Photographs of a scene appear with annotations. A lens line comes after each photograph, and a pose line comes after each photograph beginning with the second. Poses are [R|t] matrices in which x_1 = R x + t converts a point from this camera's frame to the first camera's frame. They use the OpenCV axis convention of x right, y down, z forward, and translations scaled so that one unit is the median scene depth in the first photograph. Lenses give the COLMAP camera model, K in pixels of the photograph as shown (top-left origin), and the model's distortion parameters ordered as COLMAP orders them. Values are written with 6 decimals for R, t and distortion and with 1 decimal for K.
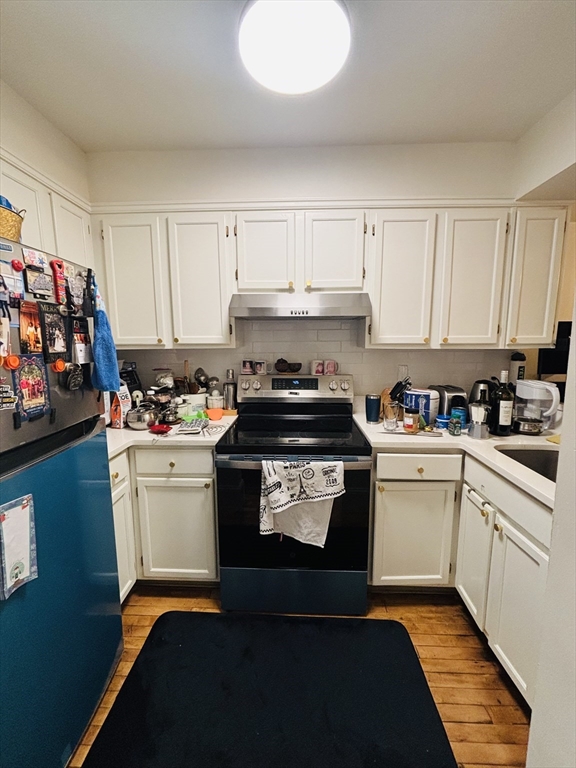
lens RADIAL K [[308.3, 0, 288.0], [0, 308.3, 384.0], [0, 0, 1]] dist [0.001068, 0.000223]
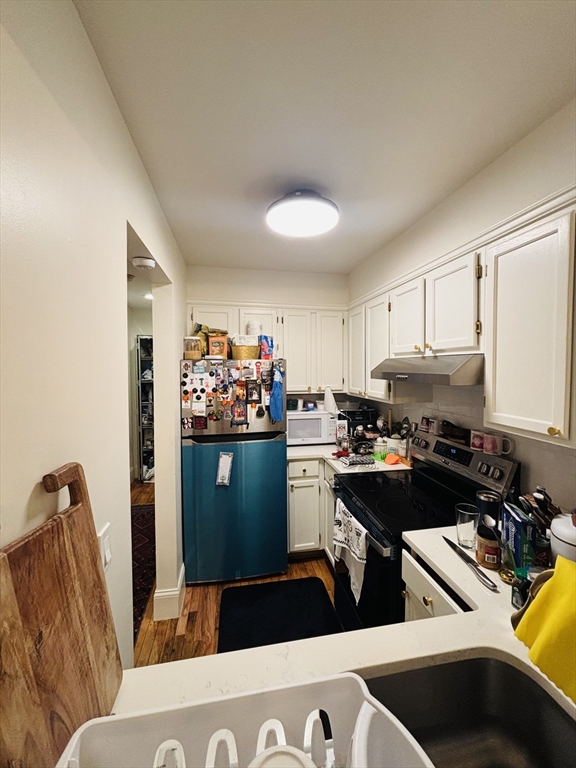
lens RADIAL K [[308.3, 0, 288.0], [0, 308.3, 384.0], [0, 0, 1]] dist [0.001068, 0.000223]
pose [[0.220974, 0.058974, -0.973495, 1.062280], [-0.135827, 0.990303, 0.029161, -0.216646], [0.965775, 0.125783, 0.226841, 0.464652]]
